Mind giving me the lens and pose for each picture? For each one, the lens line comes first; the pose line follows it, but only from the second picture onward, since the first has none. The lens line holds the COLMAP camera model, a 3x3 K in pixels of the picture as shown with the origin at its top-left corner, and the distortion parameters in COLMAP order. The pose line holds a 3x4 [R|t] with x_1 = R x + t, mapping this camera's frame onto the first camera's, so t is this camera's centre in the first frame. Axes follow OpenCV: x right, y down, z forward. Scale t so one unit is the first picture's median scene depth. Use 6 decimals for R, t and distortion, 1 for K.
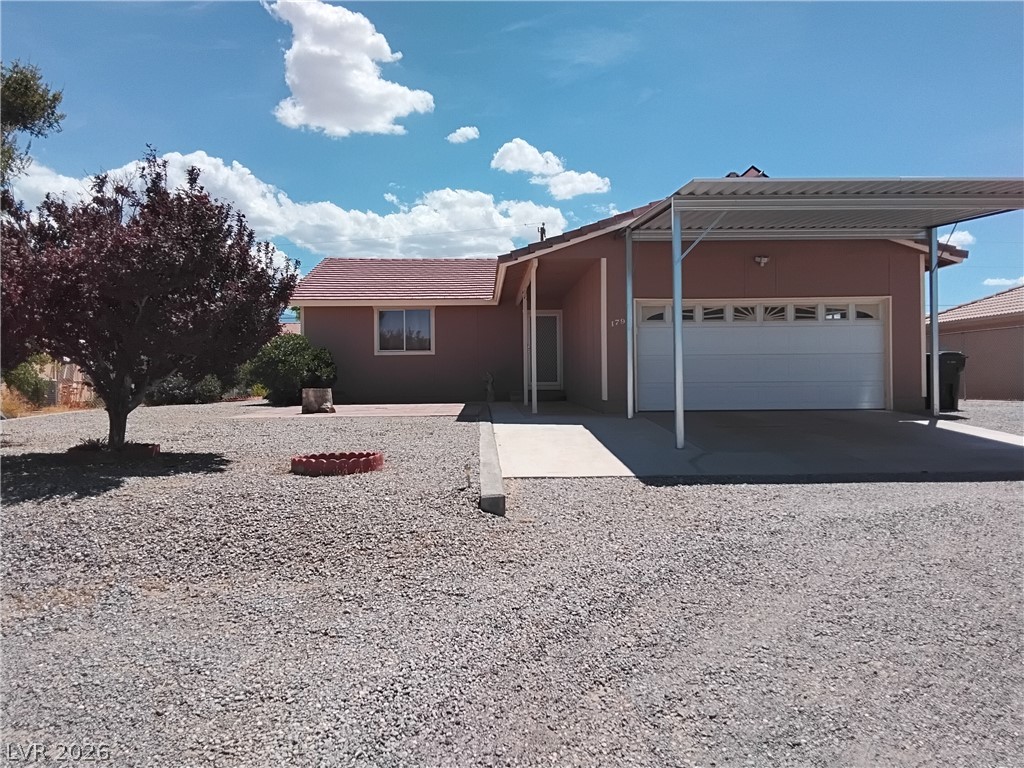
lens RADIAL K [[788.4, 0, 510.6], [0, 788.4, 374.9], [0, 0, 1]] dist [0.114046, -0.152059]
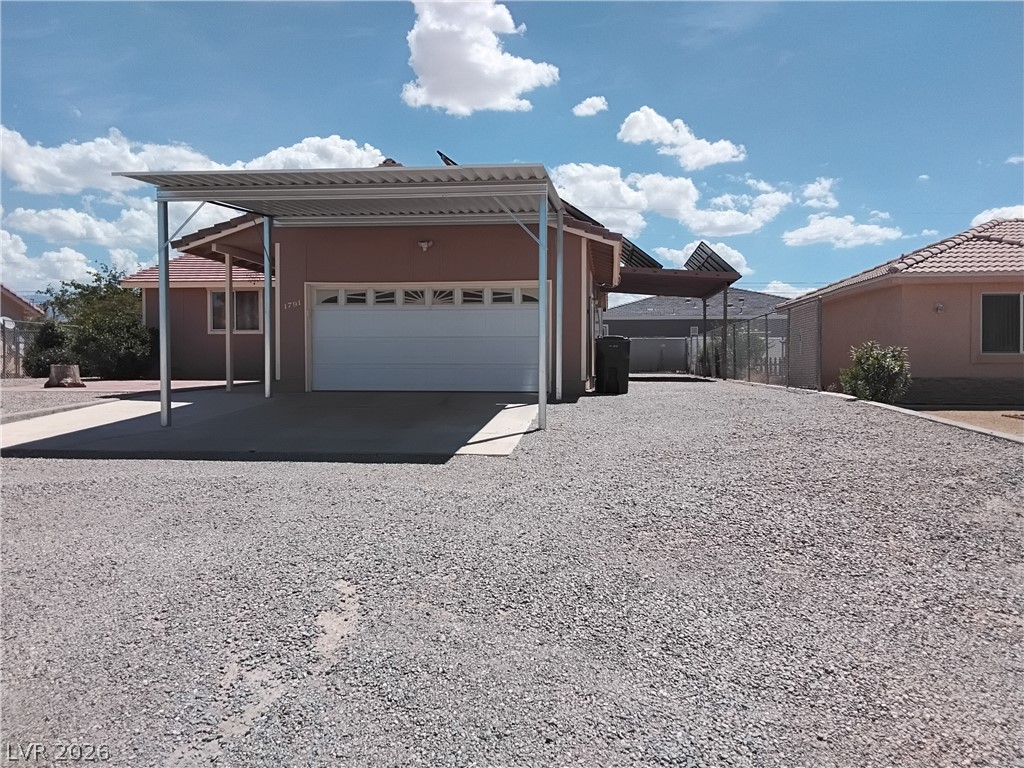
lens RADIAL K [[788.7, 0, 510.2], [0, 788.7, 385.0], [0, 0, 1]] dist [0.109317, -0.160209]
pose [[0.986654, 0.015730, -0.162072, 0.408411], [-0.008902, 0.999045, 0.042769, -0.006073], [0.162590, -0.040756, 0.985852, 0.007006]]
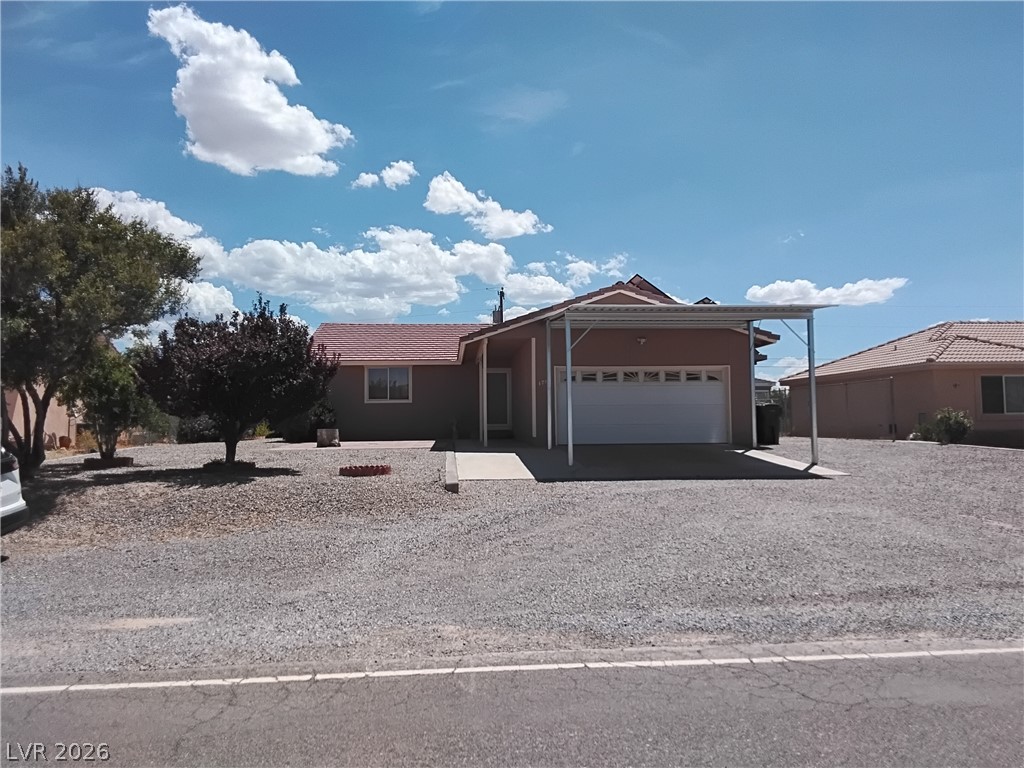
lens RADIAL K [[788.4, 0, 510.6], [0, 788.4, 374.9], [0, 0, 1]] dist [0.114046, -0.152059]
pose [[0.999206, 0.002183, 0.039787, 0.013299], [-0.000106, 0.998639, -0.052146, -0.003918], [-0.039846, 0.052101, 0.997847, -0.294979]]
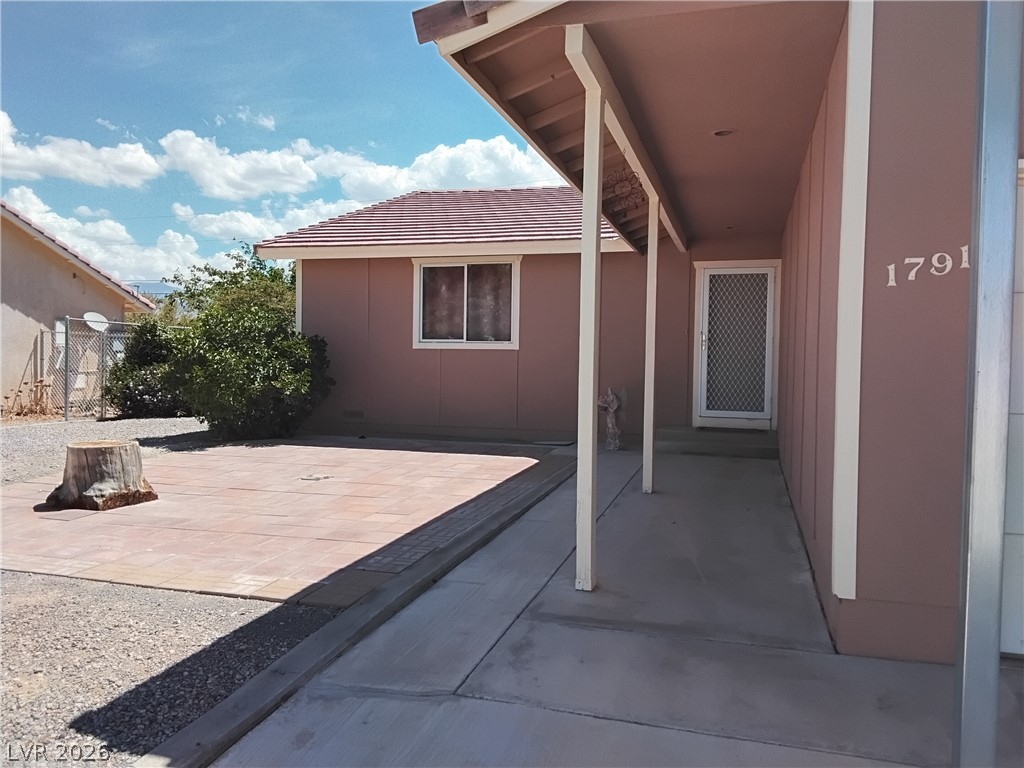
lens RADIAL K [[788.4, 0, 510.6], [0, 788.4, 374.9], [0, 0, 1]] dist [0.114046, -0.152059]
pose [[0.947948, 0.030639, -0.316946, 0.067716], [-0.019700, 0.999096, 0.037661, -0.028855], [0.317814, -0.029457, 0.947695, 0.507139]]
